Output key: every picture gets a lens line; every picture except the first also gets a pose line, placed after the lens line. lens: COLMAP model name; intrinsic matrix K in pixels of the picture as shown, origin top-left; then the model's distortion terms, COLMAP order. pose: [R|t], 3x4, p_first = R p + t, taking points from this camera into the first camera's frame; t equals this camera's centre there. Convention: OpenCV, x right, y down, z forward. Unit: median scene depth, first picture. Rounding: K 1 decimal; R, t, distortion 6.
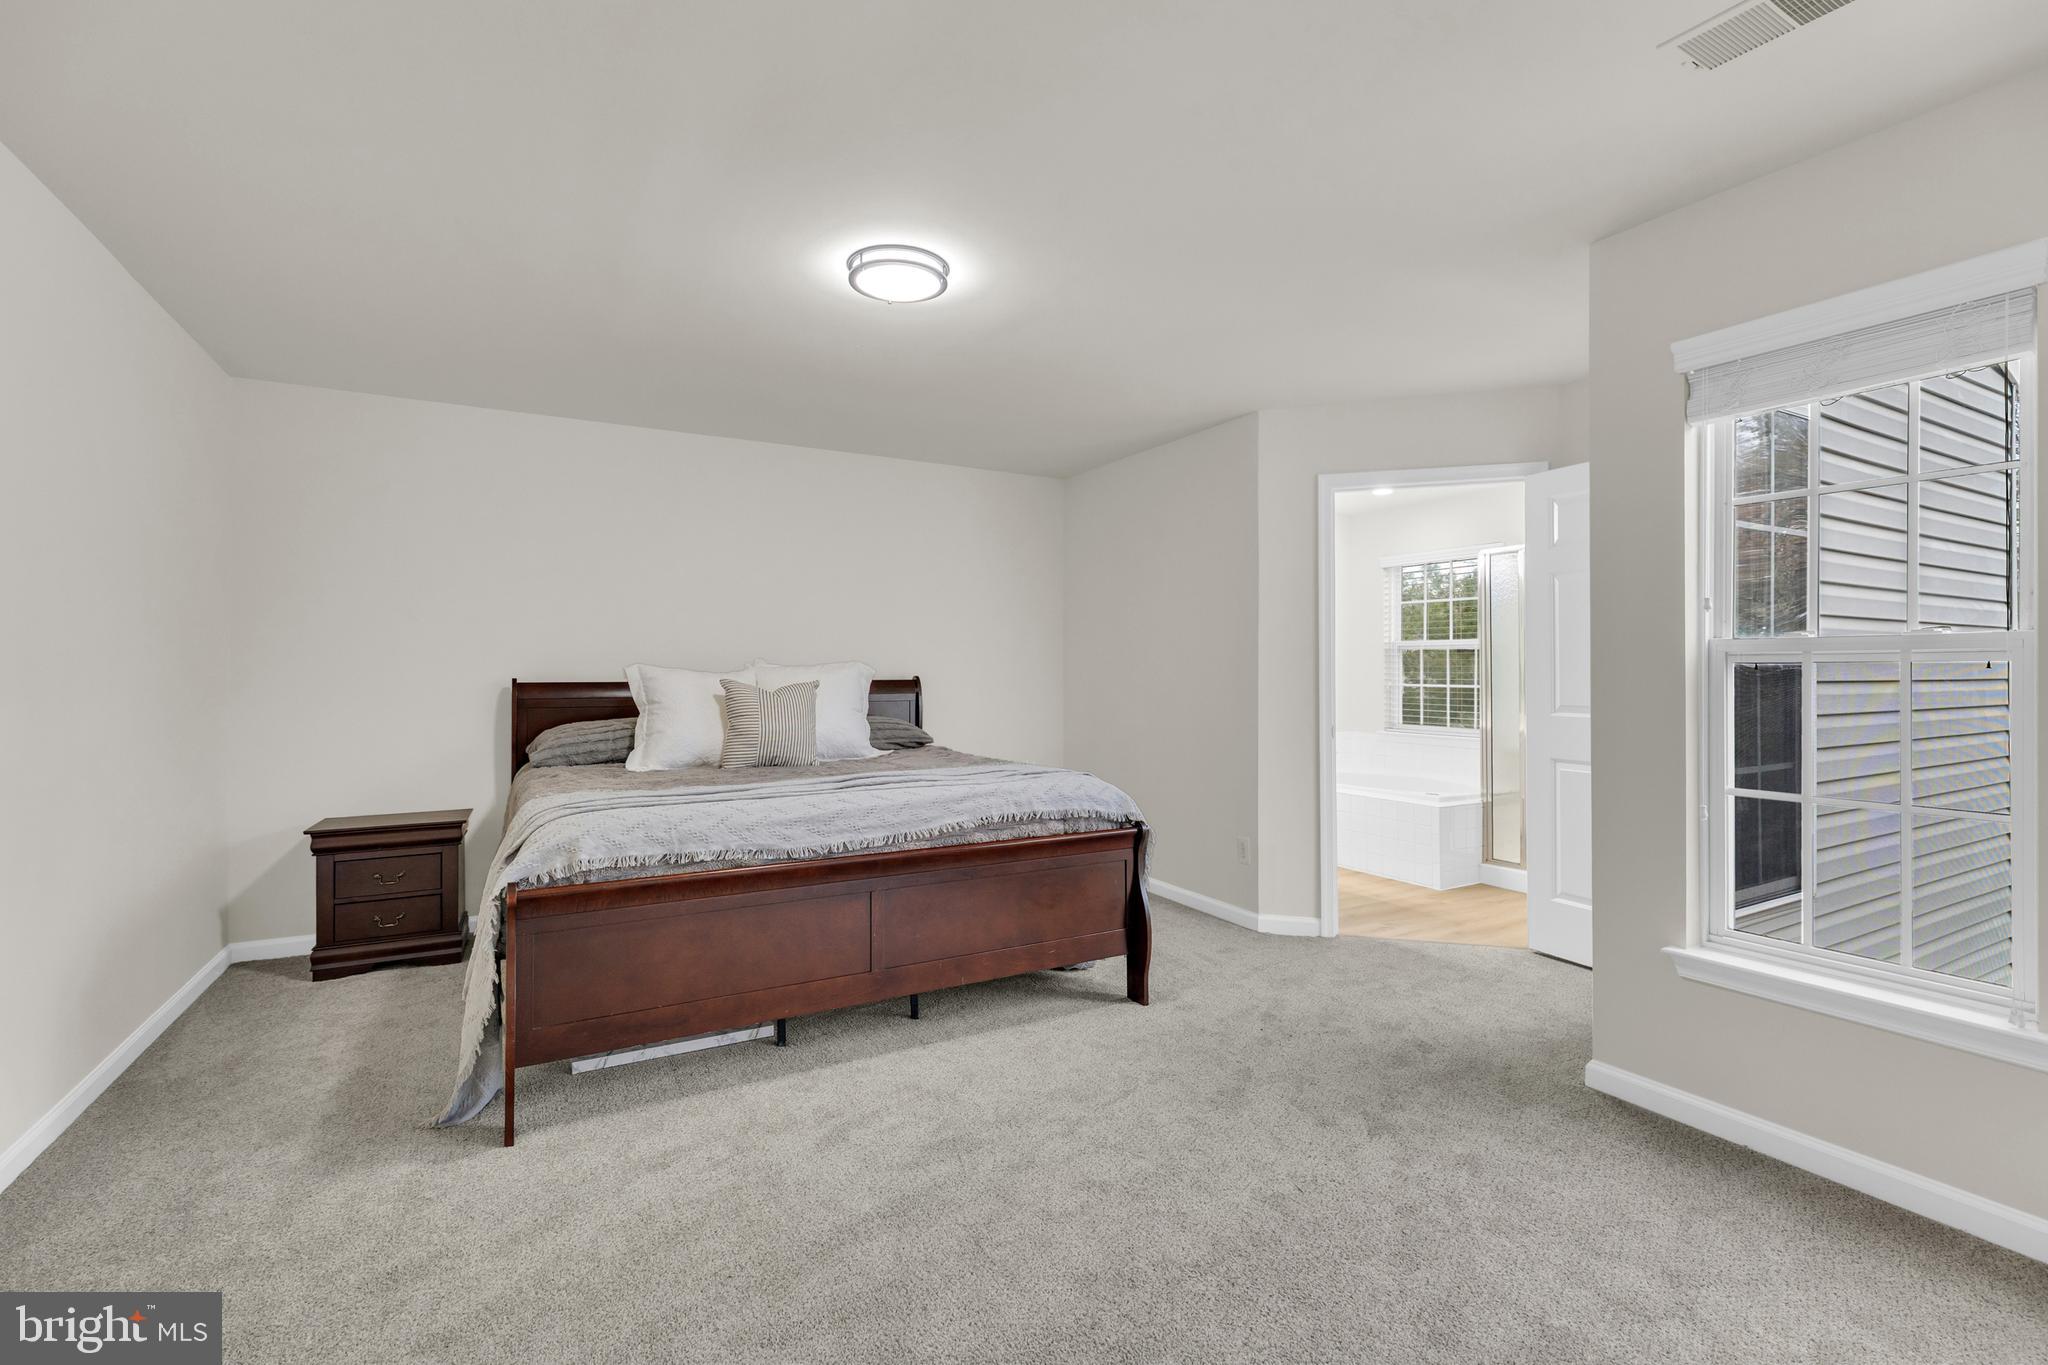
lens RADIAL K [[922.7, 0, 1025.7], [0, 922.7, 673.2], [0, 0, 1]] dist [0.001805, -0.000418]
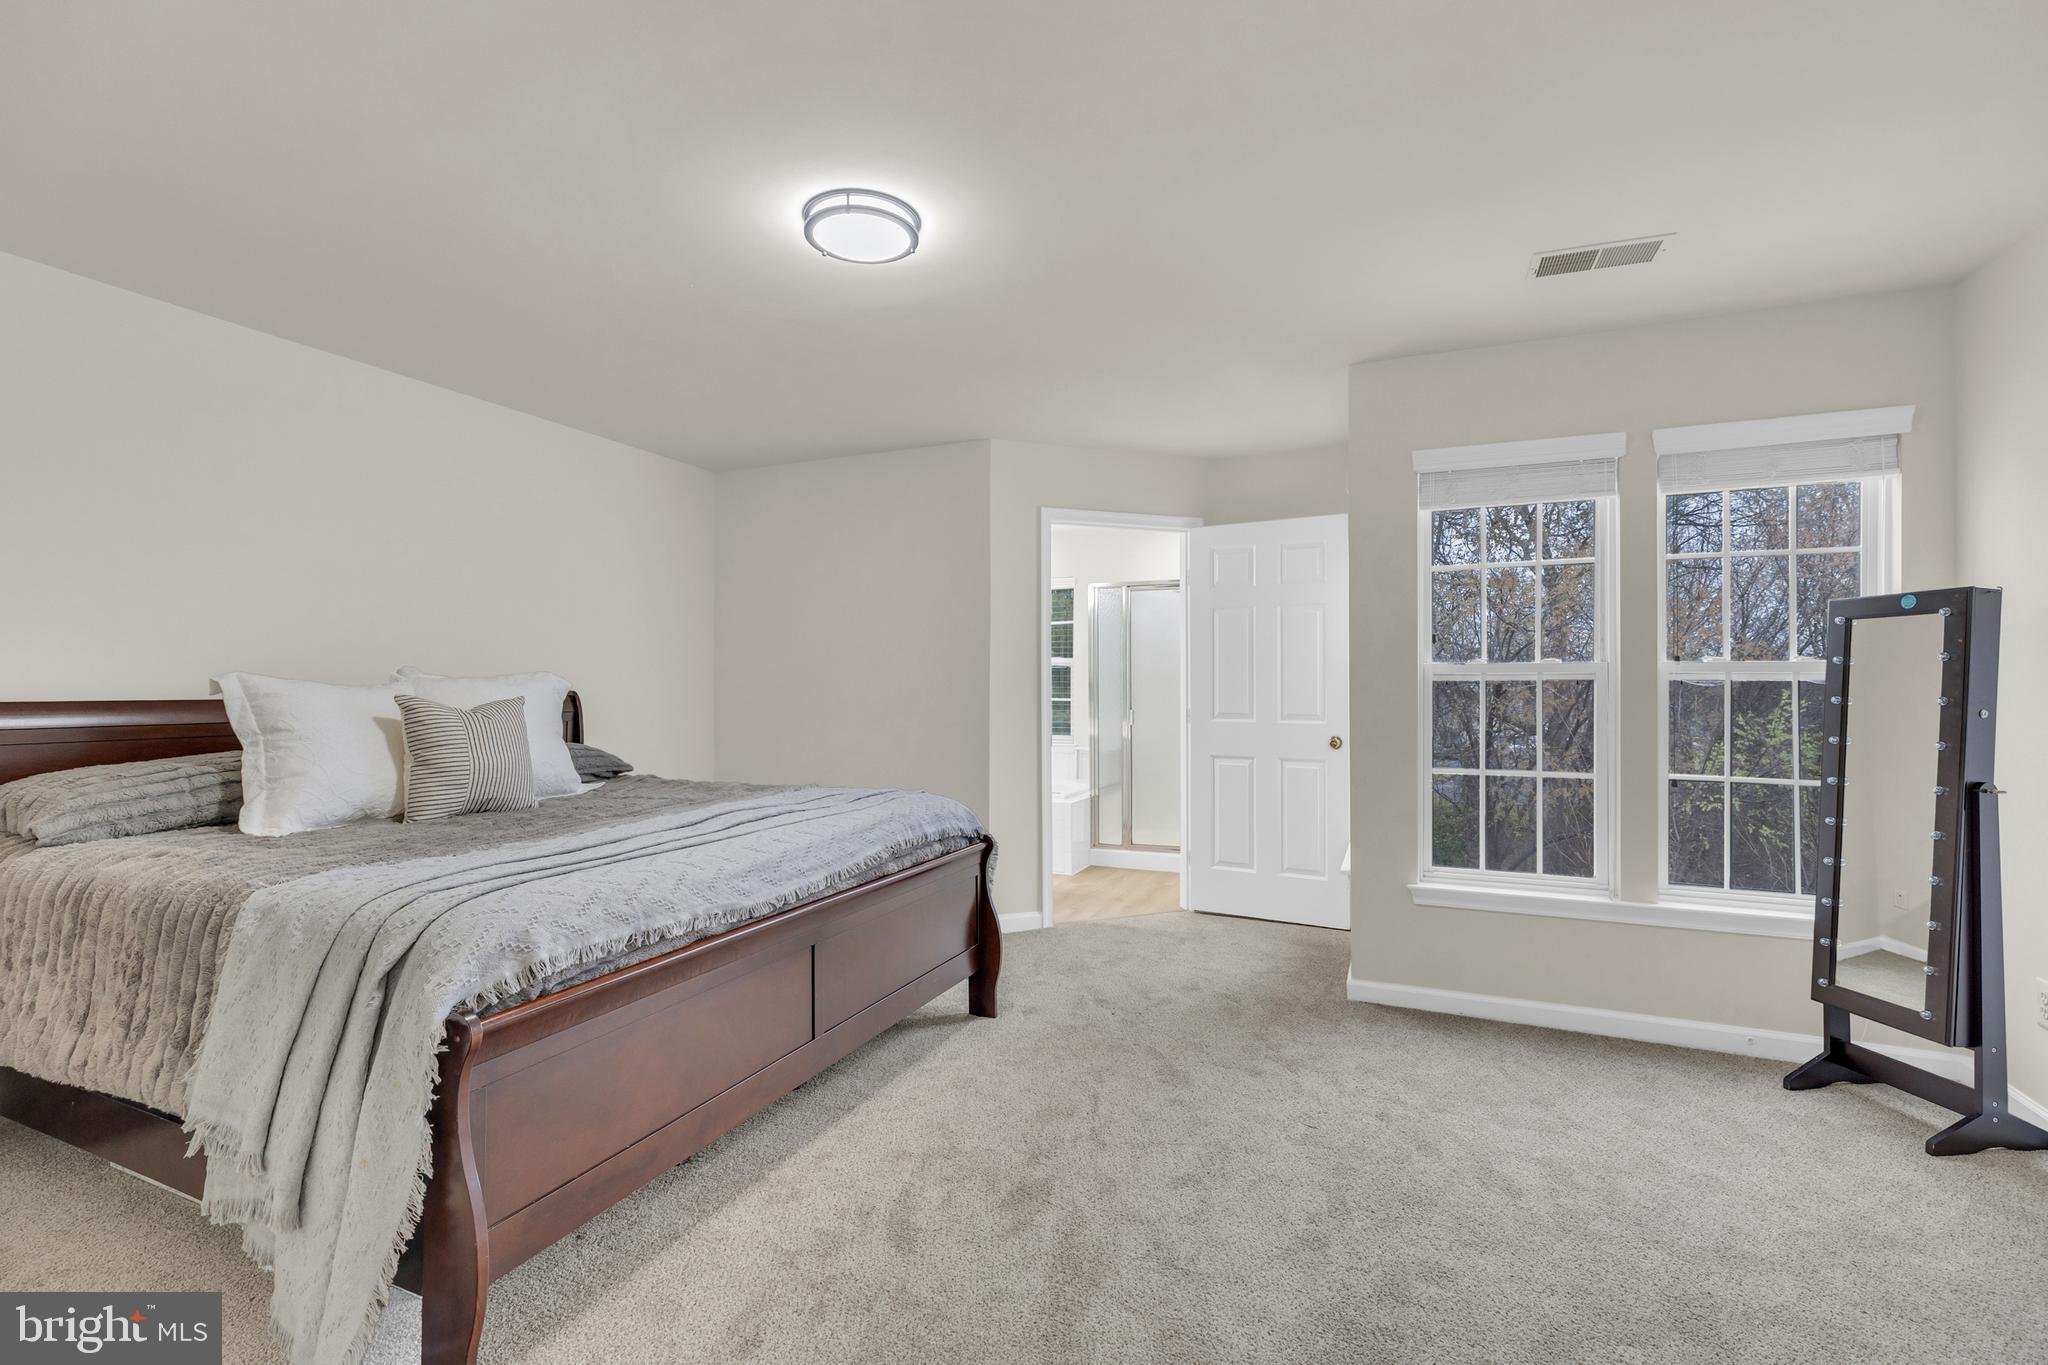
lens RADIAL K [[914.5, 0, 1024.0], [0, 914.5, 682.5], [0, 0, 1]] dist [0.000733, 0.000008]
pose [[0.801138, 0.003806, 0.598468, -0.467999], [-0.000072, 0.999980, -0.006263, 0.001427], [-0.598480, 0.004974, 0.801122, 0.192228]]
